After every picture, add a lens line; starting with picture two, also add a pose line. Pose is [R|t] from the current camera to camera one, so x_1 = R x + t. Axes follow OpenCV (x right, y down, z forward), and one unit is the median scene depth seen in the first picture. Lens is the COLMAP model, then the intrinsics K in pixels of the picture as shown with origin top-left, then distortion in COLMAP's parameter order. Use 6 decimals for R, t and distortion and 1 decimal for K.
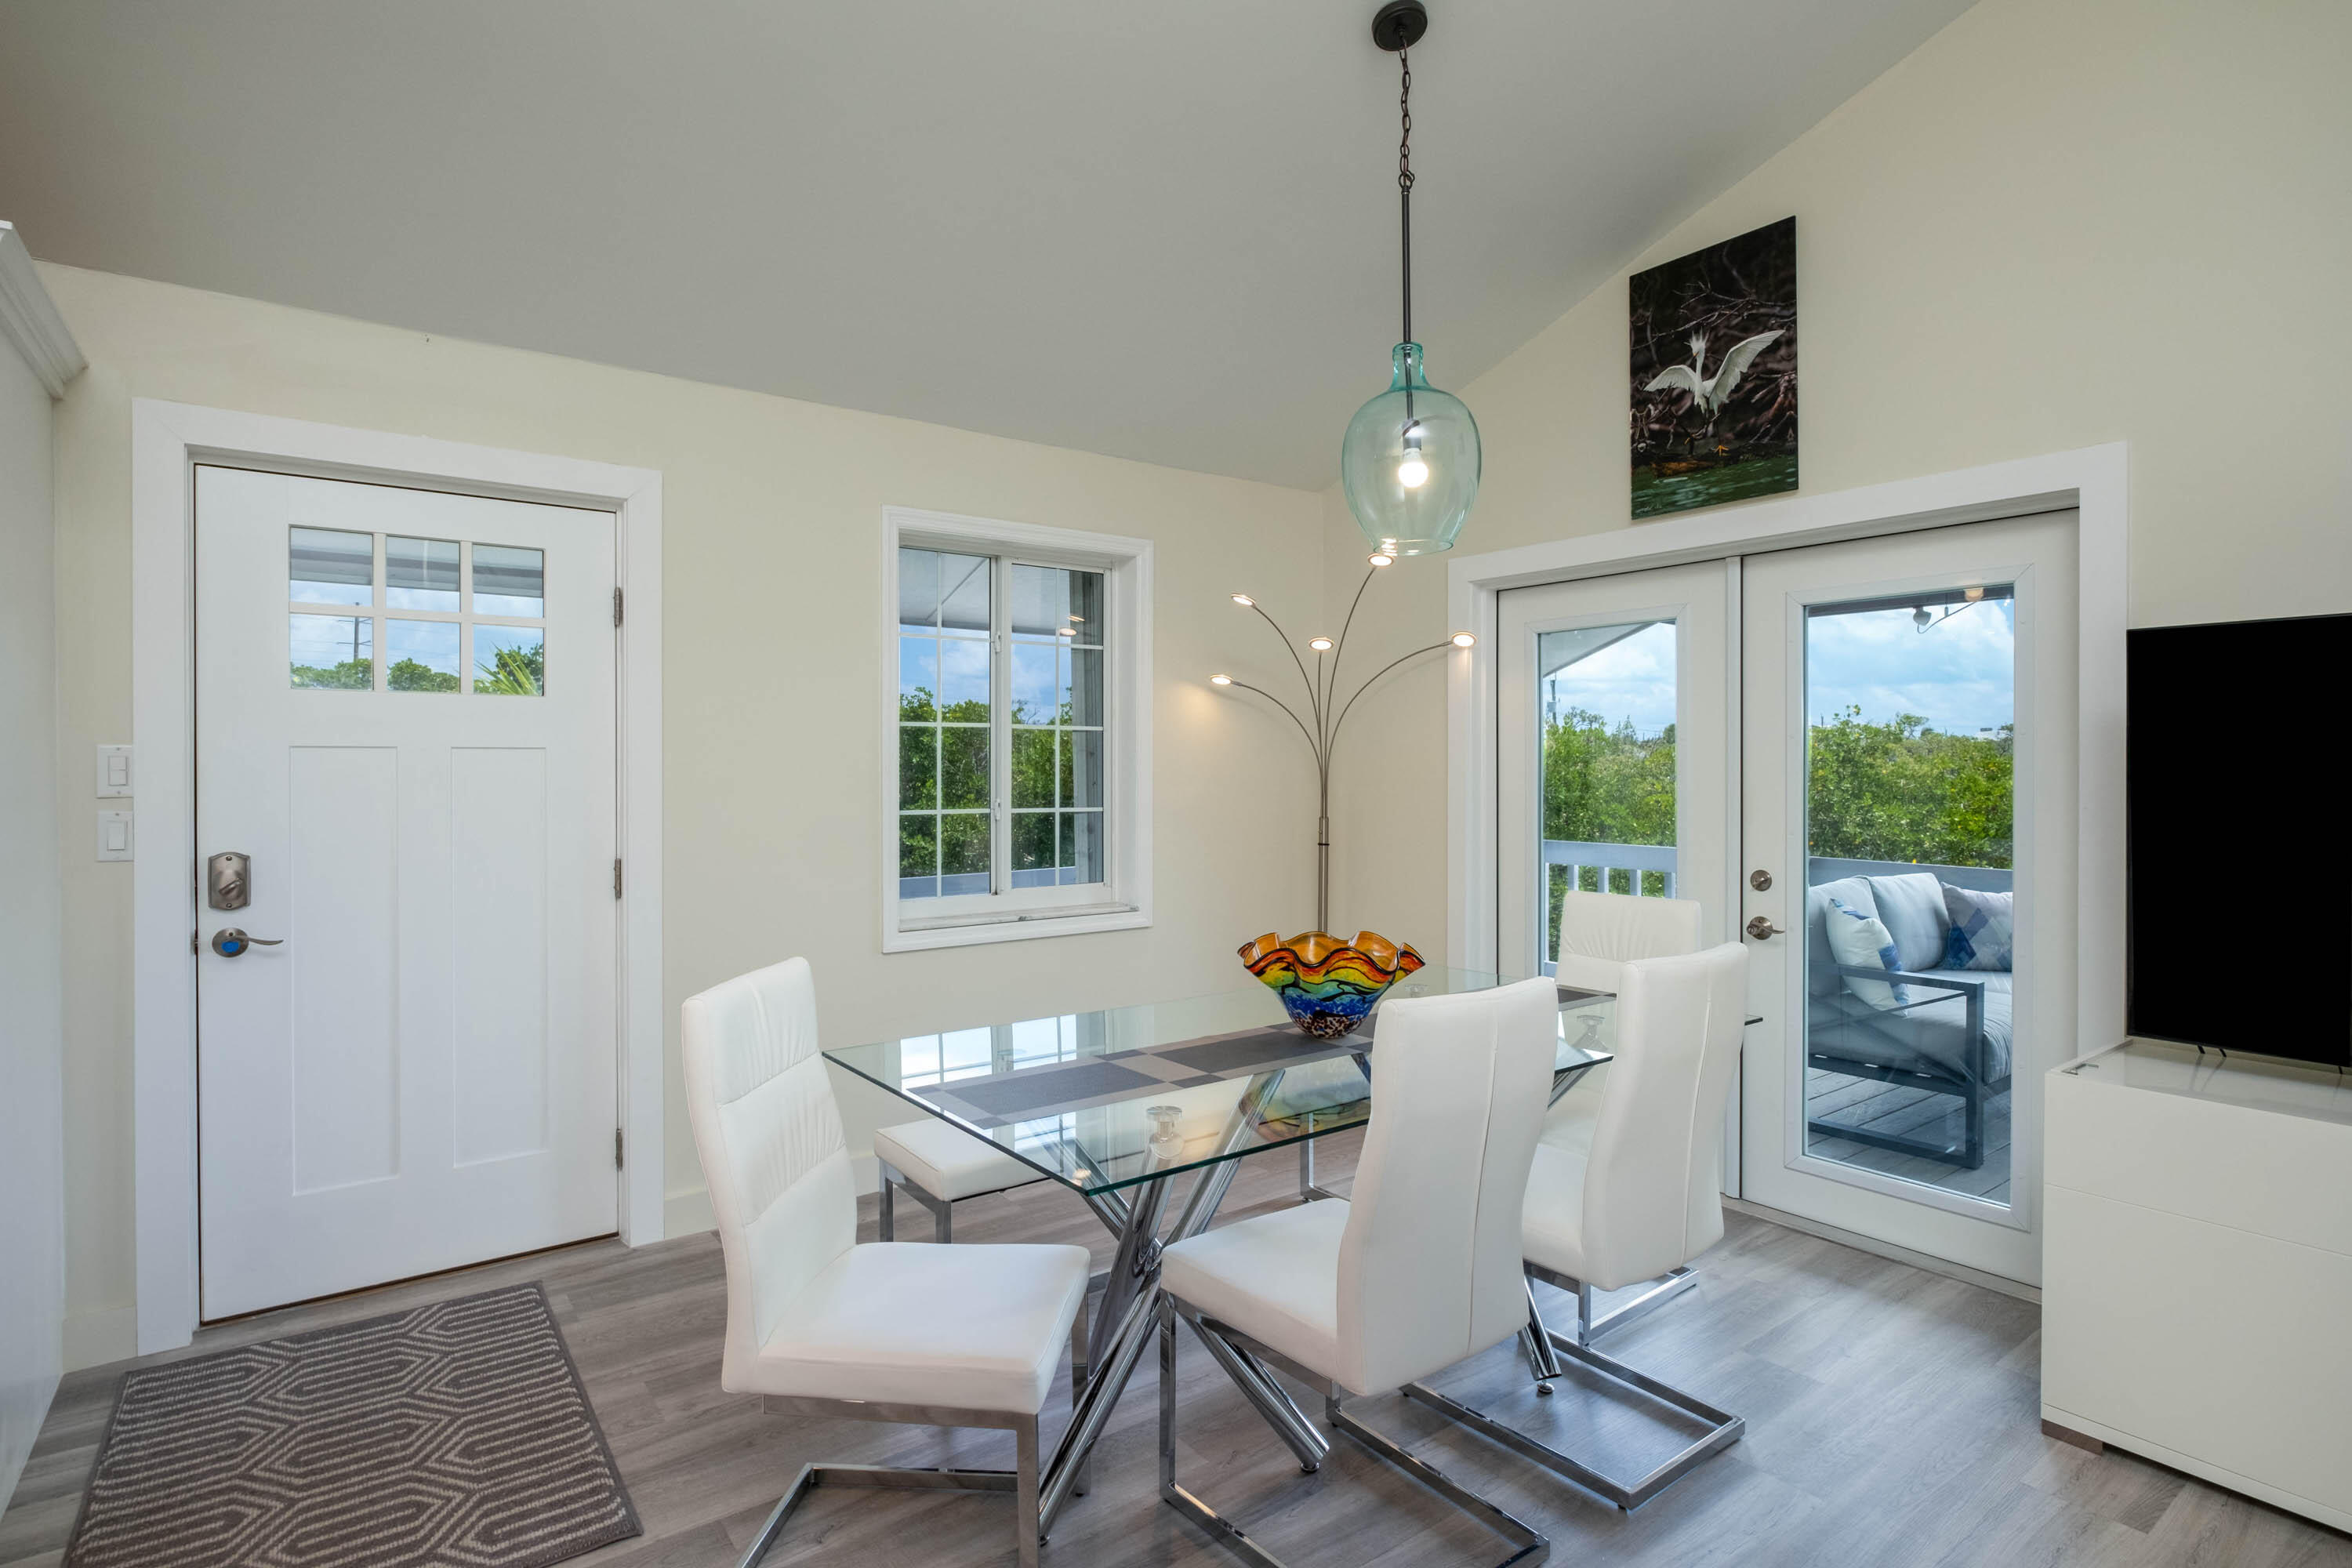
lens RADIAL K [[1175.1, 0, 1176.0], [0, 1175.1, 784.0], [0, 0, 1]] dist [0.000004, 0.000018]
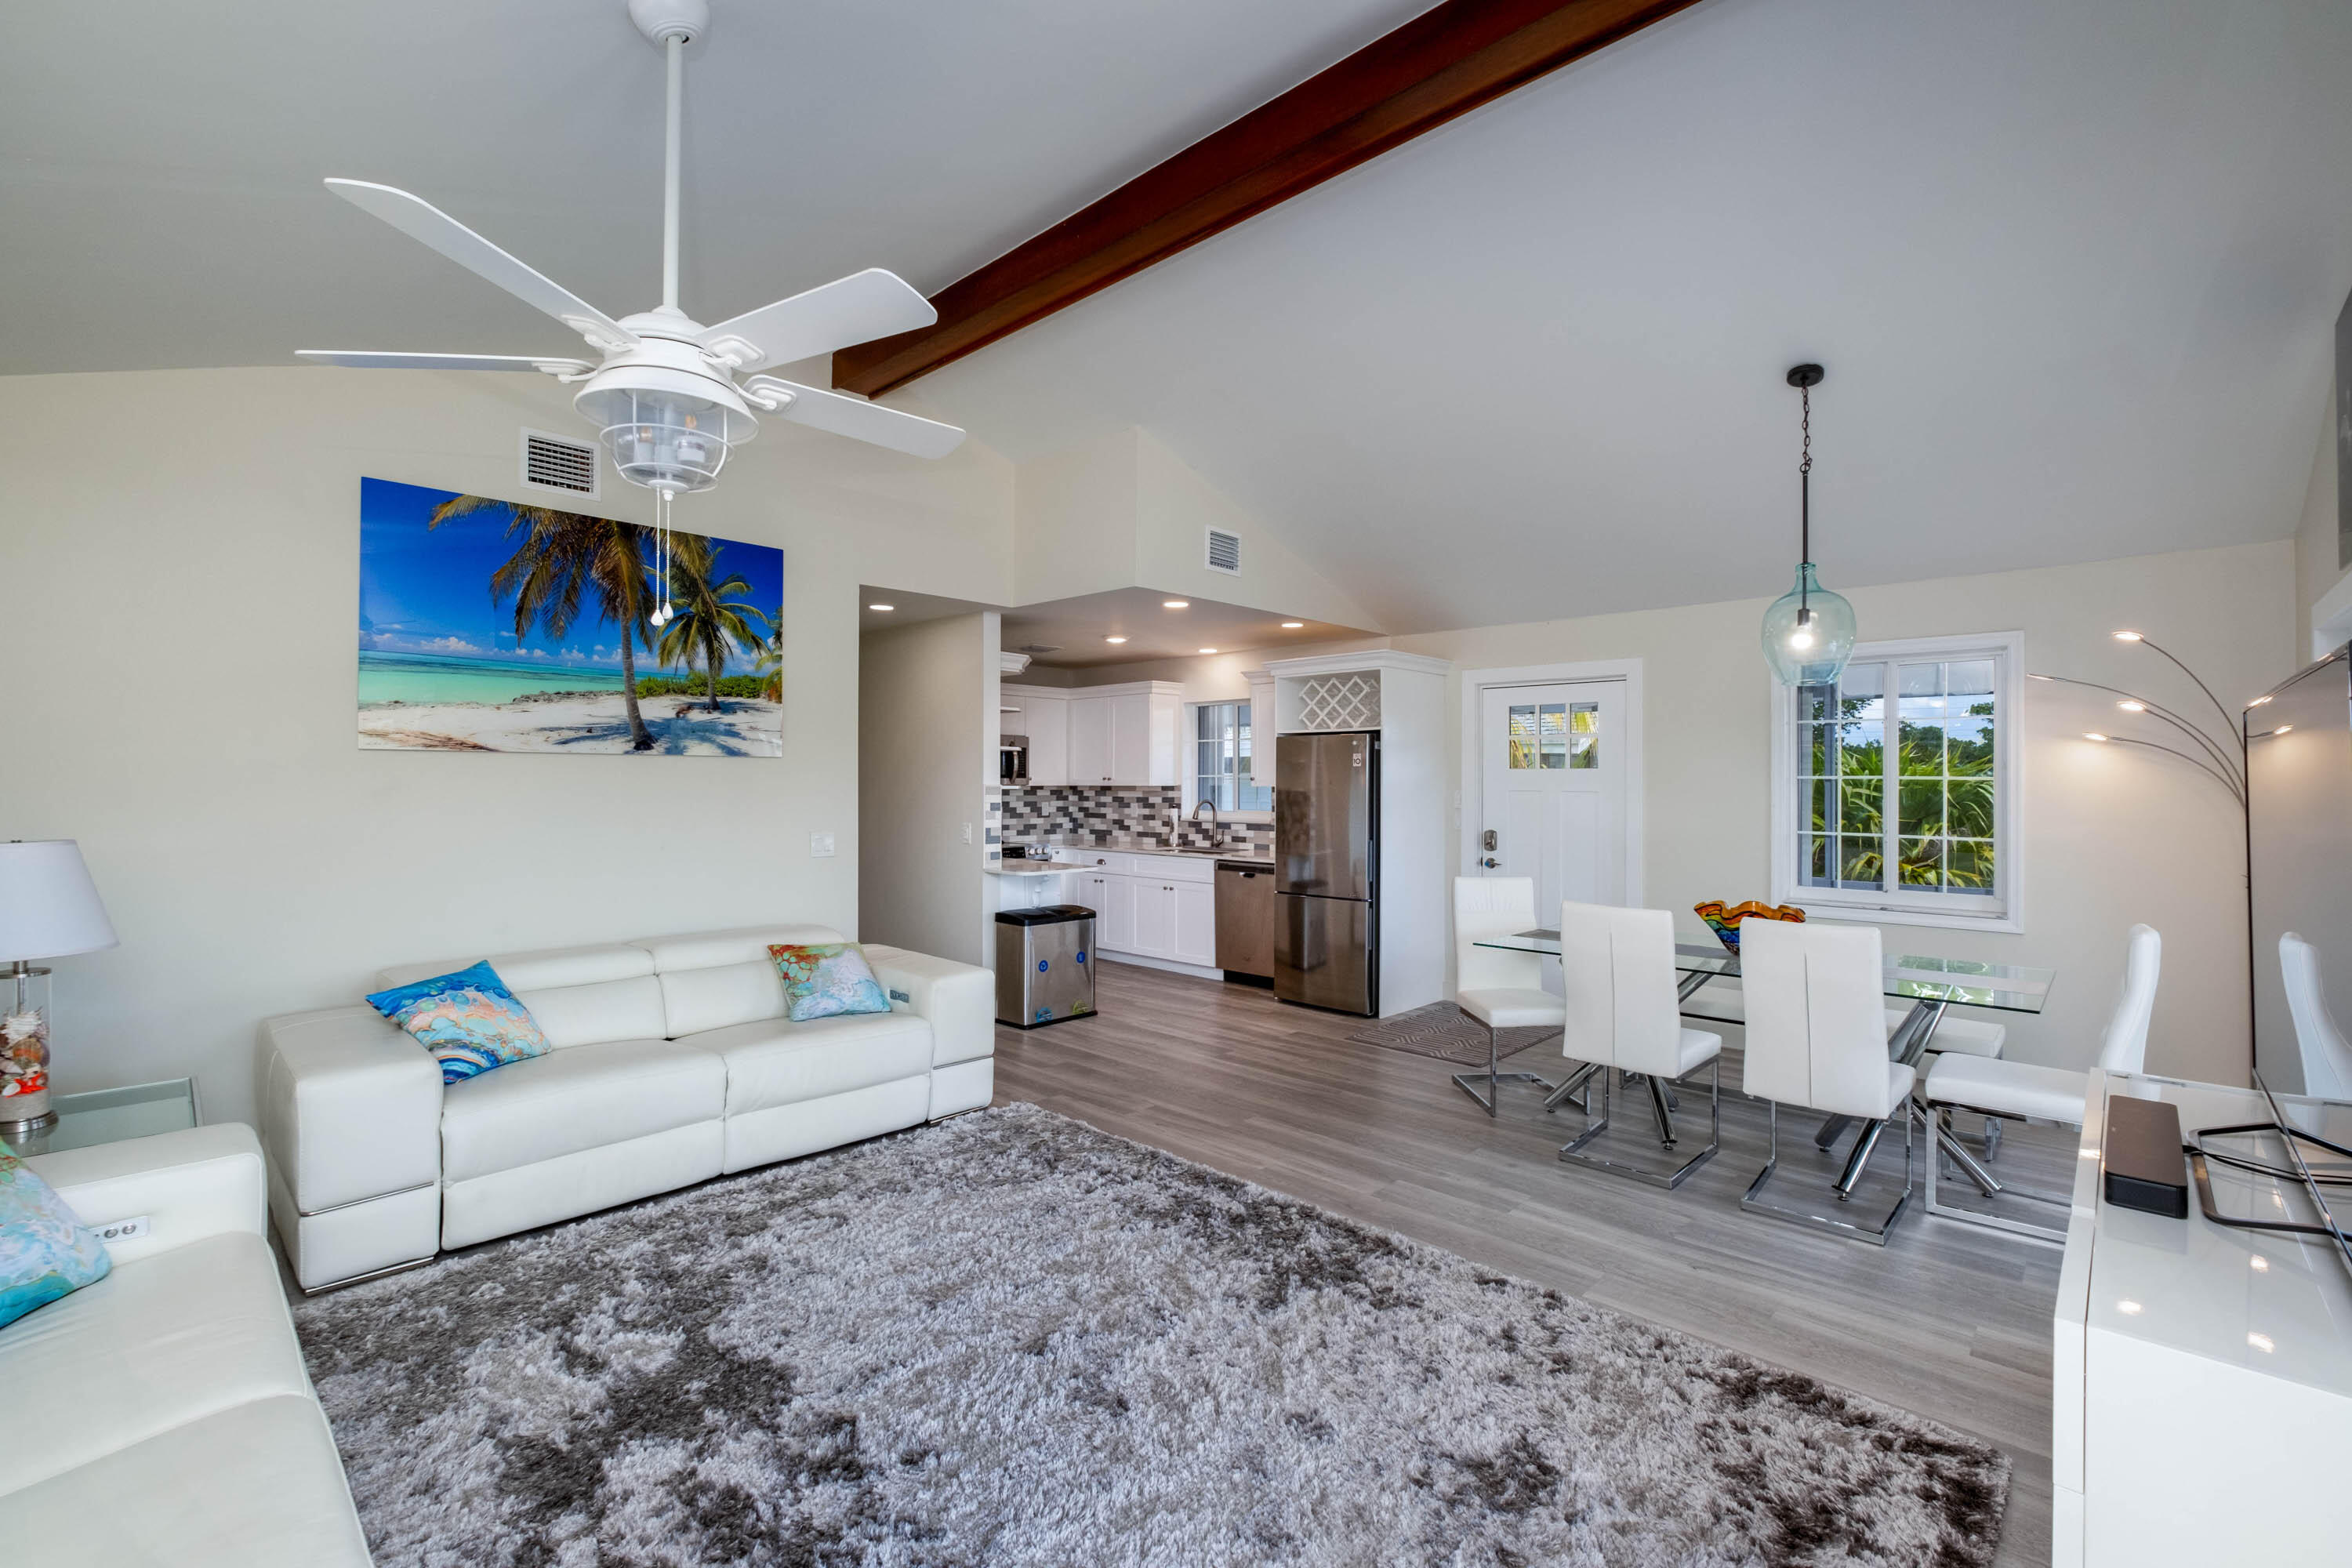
lens RADIAL K [[1013.1, 0, 1176.5], [0, 1013.1, 775.5], [0, 0, 1]] dist [-0.003361, -0.000006]
pose [[0.178121, -0.001091, -0.984008, 0.963469], [-0.017677, 0.999834, -0.004309, -0.031322], [0.983850, 0.018162, 0.178072, -0.098174]]
